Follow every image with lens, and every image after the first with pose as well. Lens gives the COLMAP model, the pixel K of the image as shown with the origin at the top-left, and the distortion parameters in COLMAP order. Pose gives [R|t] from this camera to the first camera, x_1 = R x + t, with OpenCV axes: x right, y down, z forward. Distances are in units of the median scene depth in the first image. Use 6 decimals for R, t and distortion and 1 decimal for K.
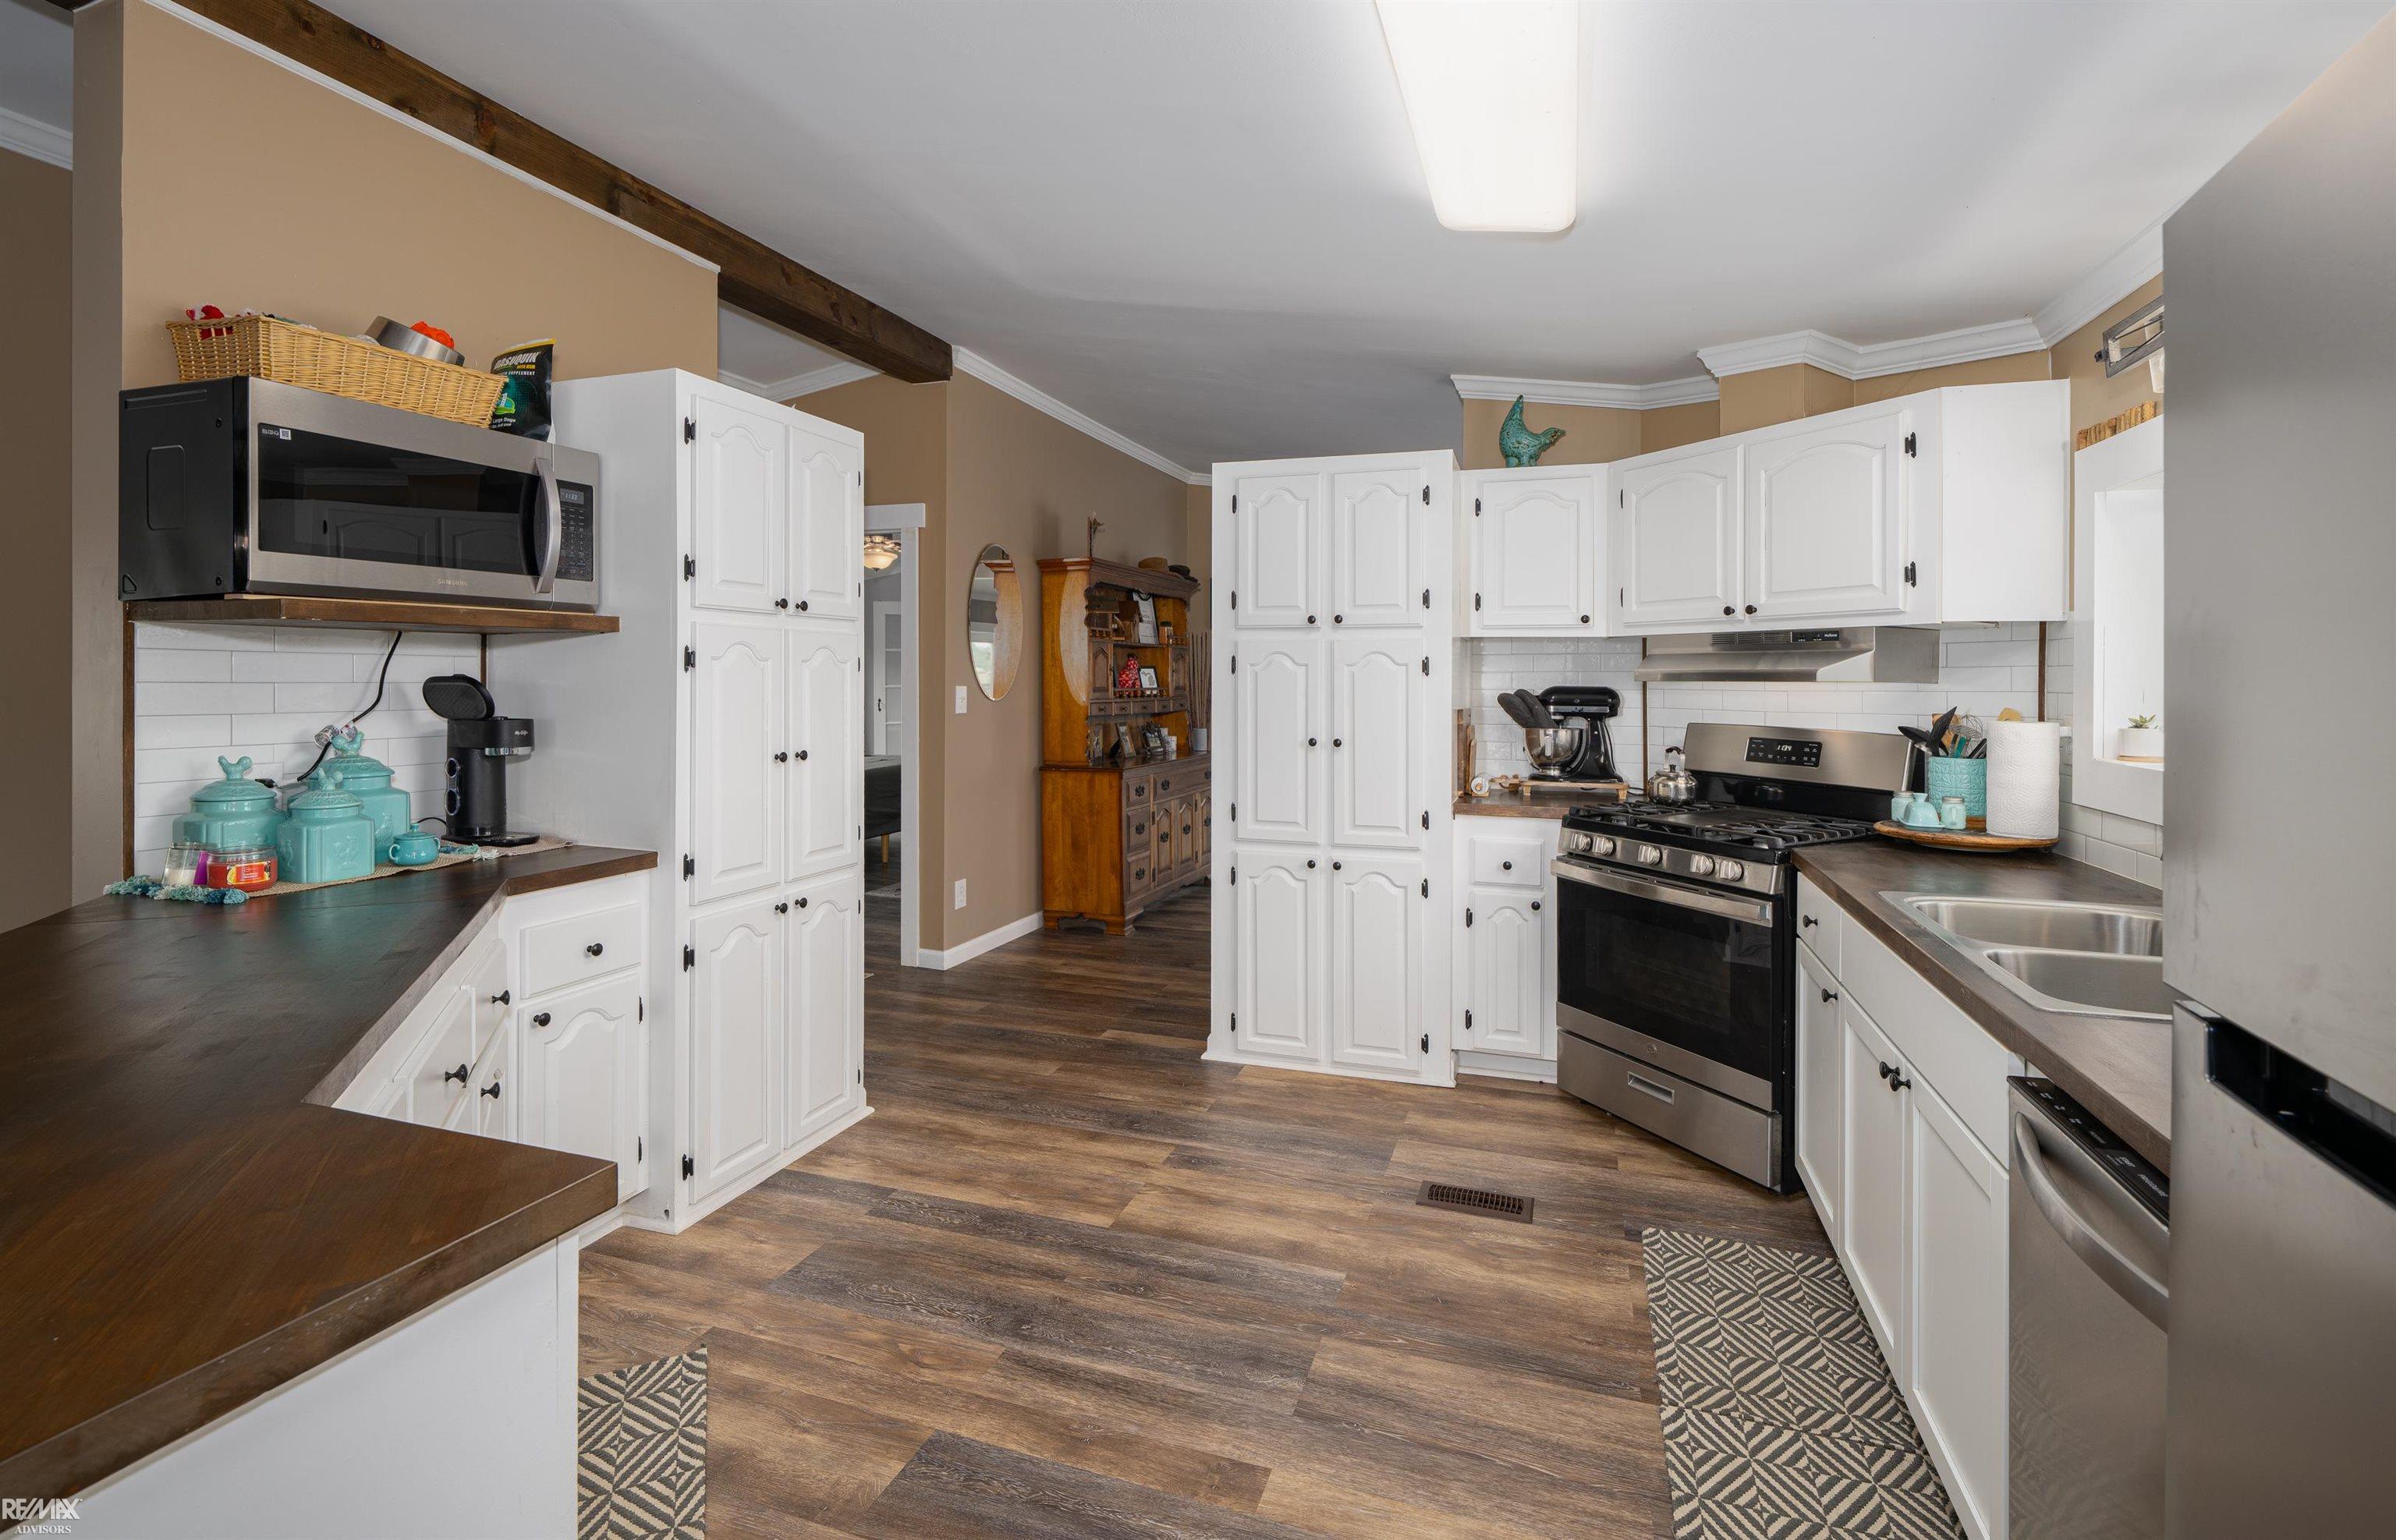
lens RADIAL K [[1051.8, 0, 1204.5], [0, 1051.8, 681.7], [0, 0, 1]] dist [-0.002459, -0.000017]
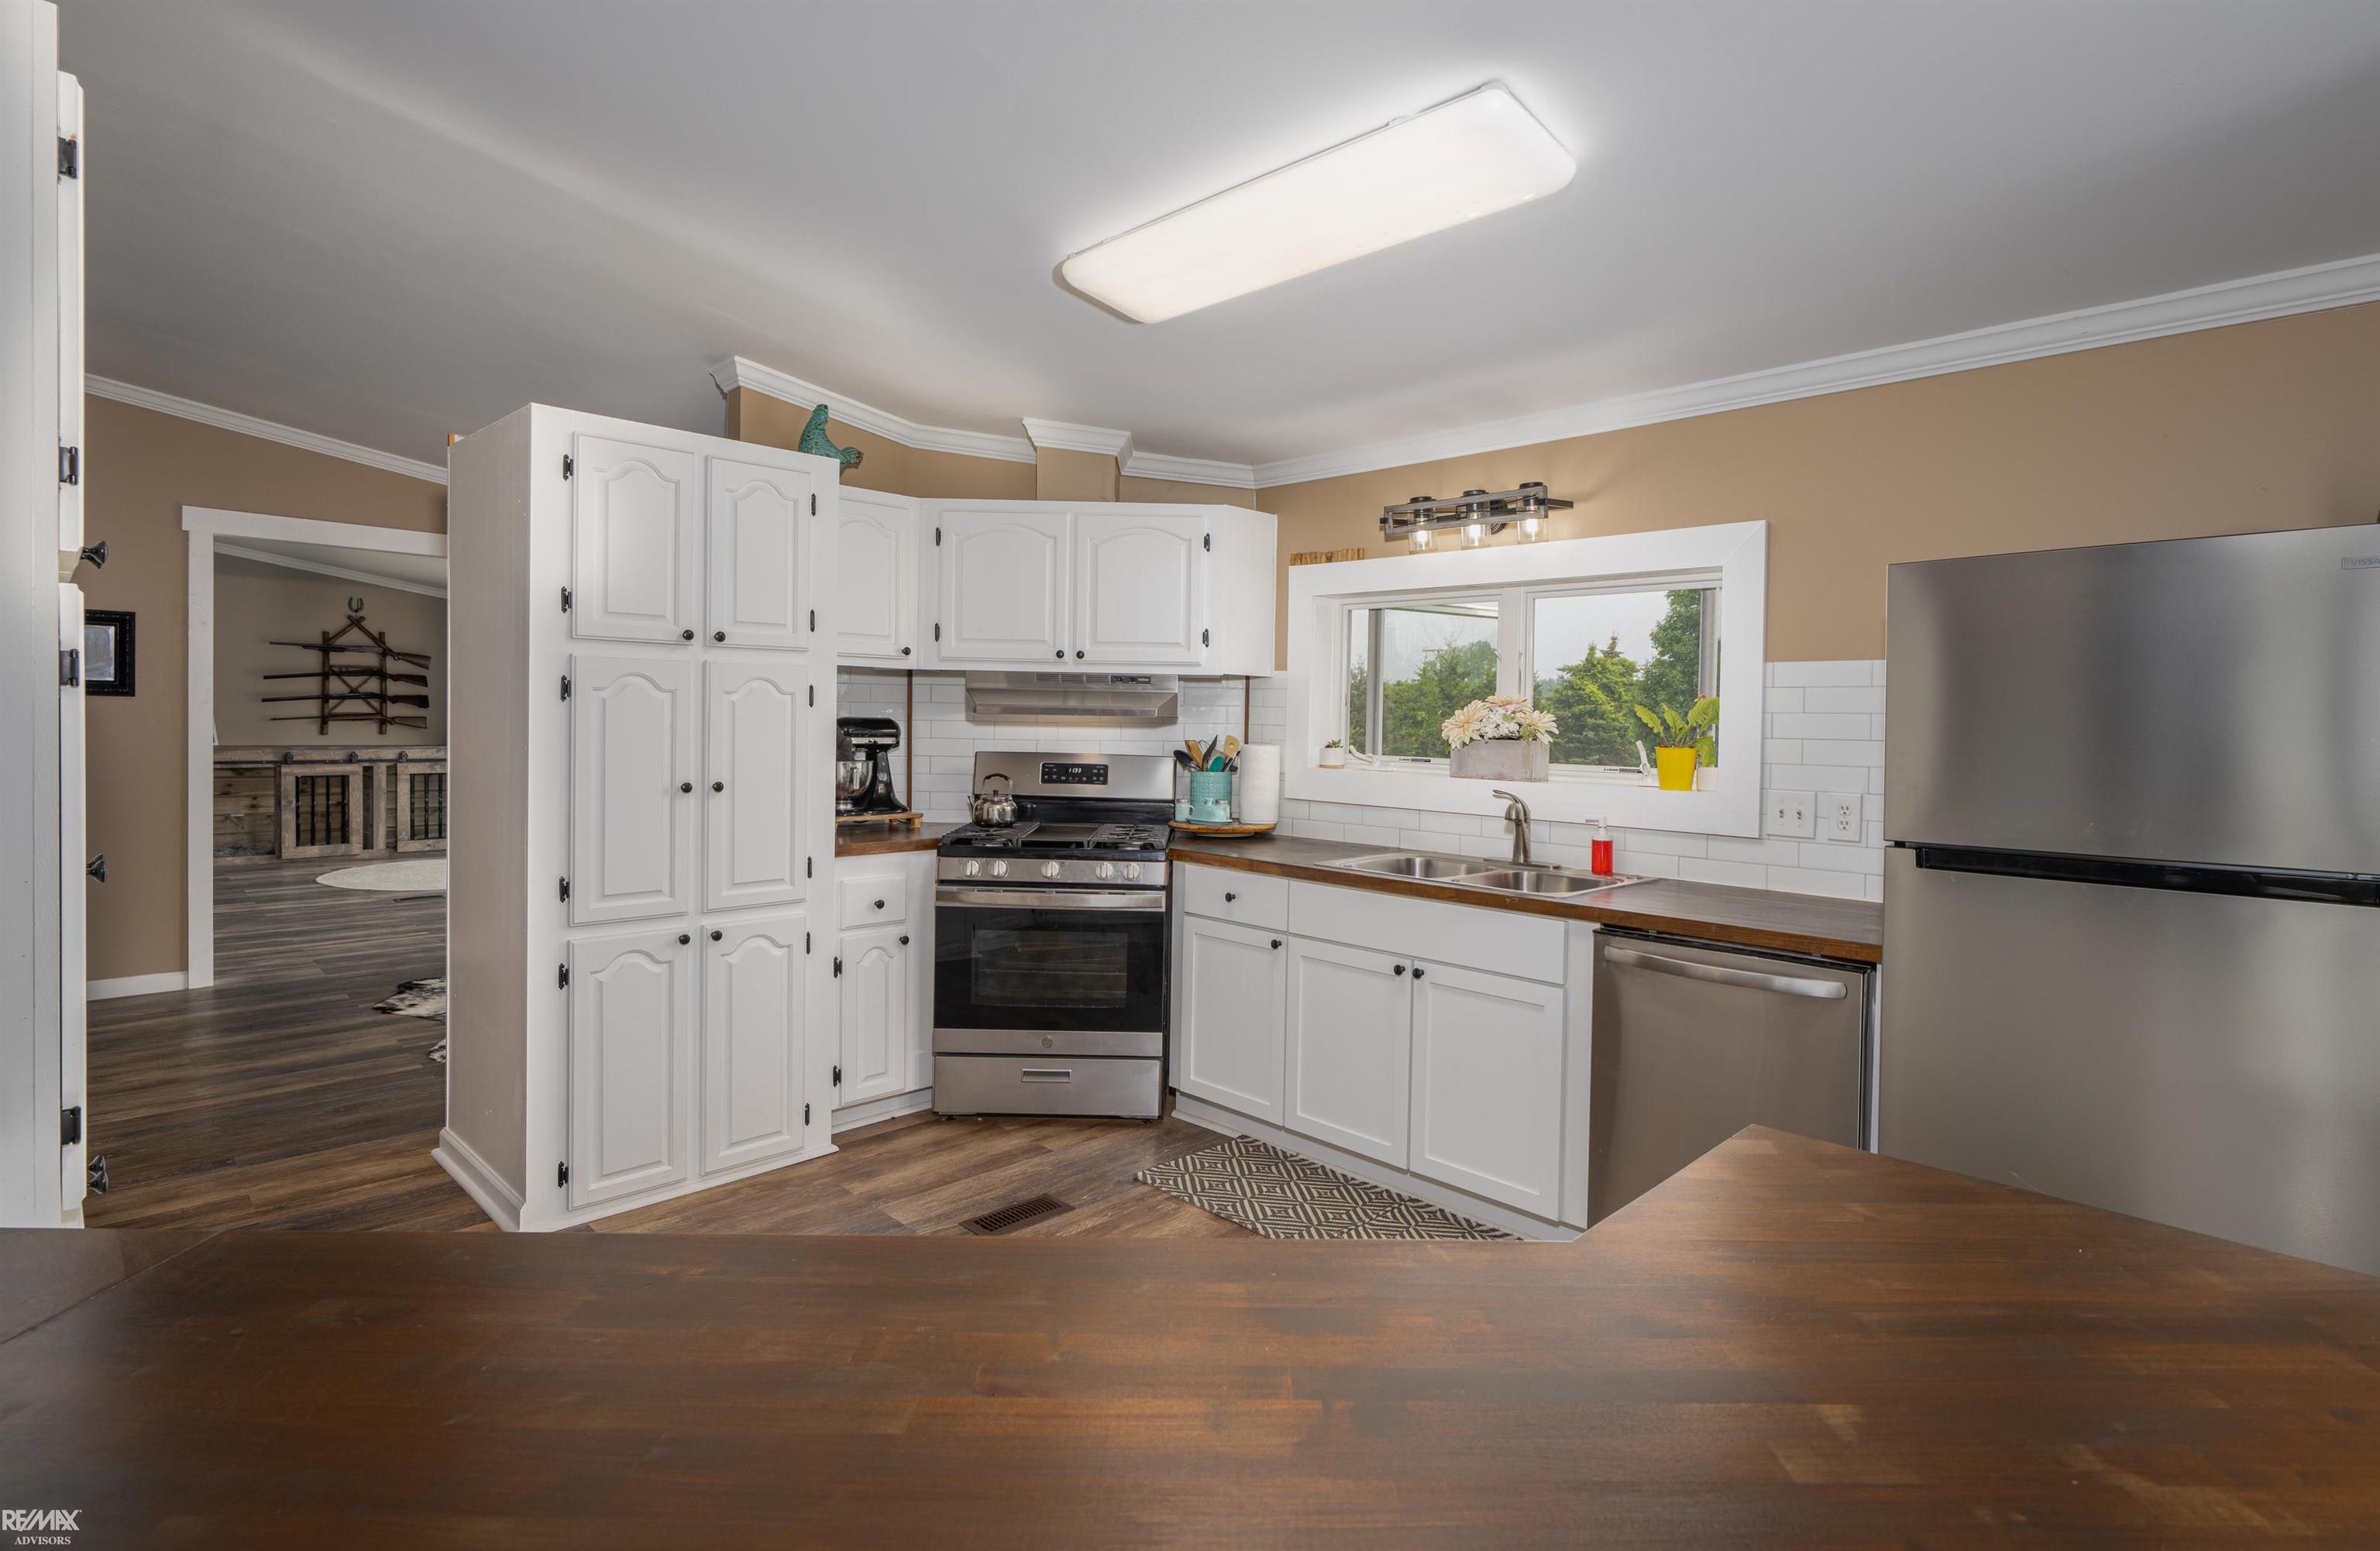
lens RADIAL K [[1189.6, 0, 1193.1], [0, 1189.6, 738.7], [0, 0, 1]] dist [0.001452, 0.000154]
pose [[0.439533, -0.015448, 0.898093, -0.590440], [-0.011853, 0.999665, 0.022996, -0.005800], [-0.898148, -0.020753, 0.439203, 0.276824]]
